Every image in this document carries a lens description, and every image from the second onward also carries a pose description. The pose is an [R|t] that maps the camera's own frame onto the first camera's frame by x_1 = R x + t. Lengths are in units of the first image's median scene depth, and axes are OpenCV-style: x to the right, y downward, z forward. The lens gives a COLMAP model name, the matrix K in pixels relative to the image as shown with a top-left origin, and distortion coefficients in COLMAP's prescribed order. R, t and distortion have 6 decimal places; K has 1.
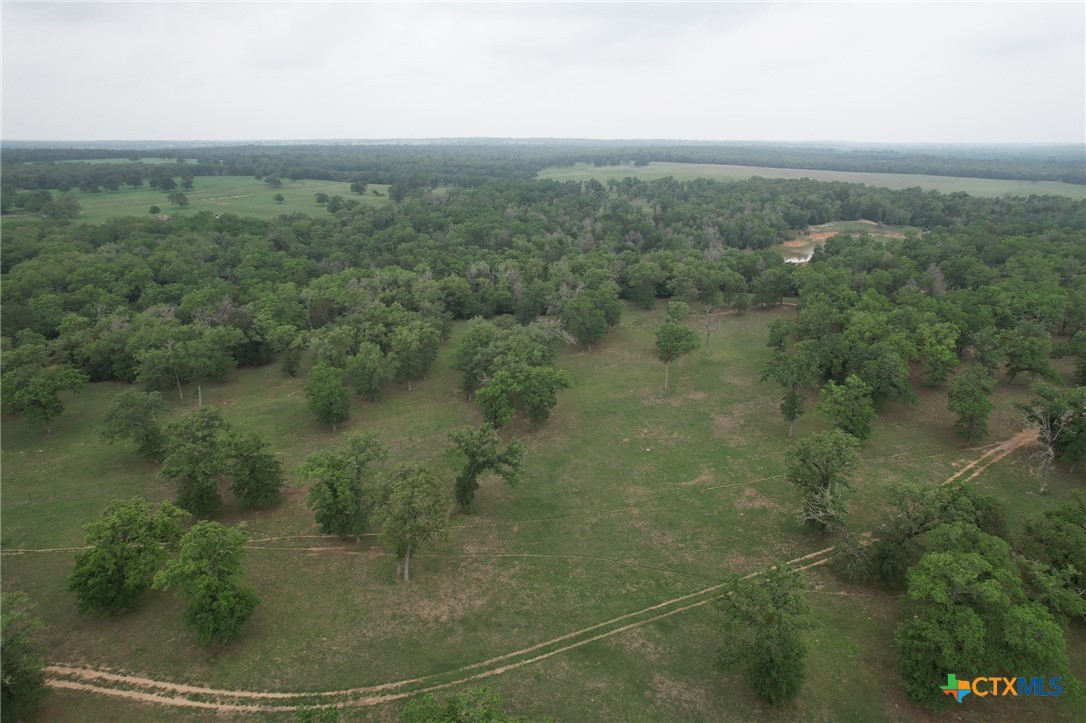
lens RADIAL K [[702.1, 0, 543.0], [0, 702.1, 361.5], [0, 0, 1]] dist [-0.072242, 0.066249]
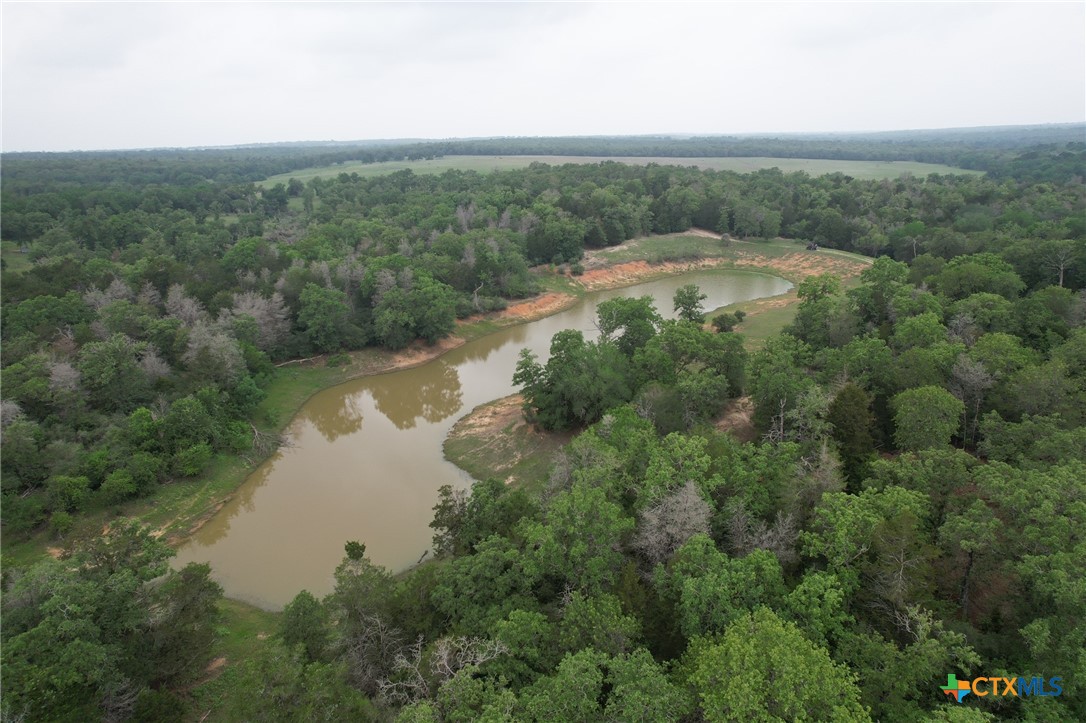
lens RADIAL K [[702.1, 0, 543.0], [0, 702.1, 361.5], [0, 0, 1]] dist [-0.072242, 0.066249]
pose [[0.979579, -0.088712, 0.180429, 0.777460], [0.089371, 0.995988, 0.004491, -0.373746], [-0.180104, 0.011726, 0.983578, 1.588294]]
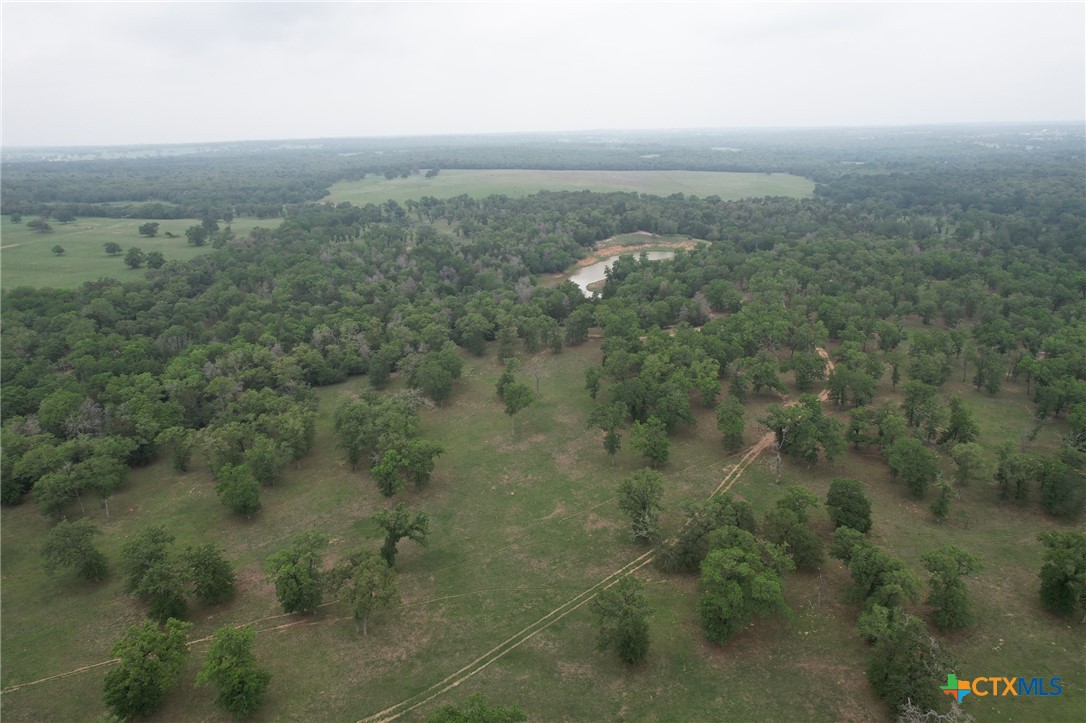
lens RADIAL K [[702.1, 0, 543.0], [0, 702.1, 361.5], [0, 0, 1]] dist [-0.072242, 0.066249]
pose [[0.955164, -0.120563, 0.270420, -0.098802], [0.118243, 0.992672, 0.024919, -0.119964], [-0.271443, 0.008174, 0.962420, -0.226825]]
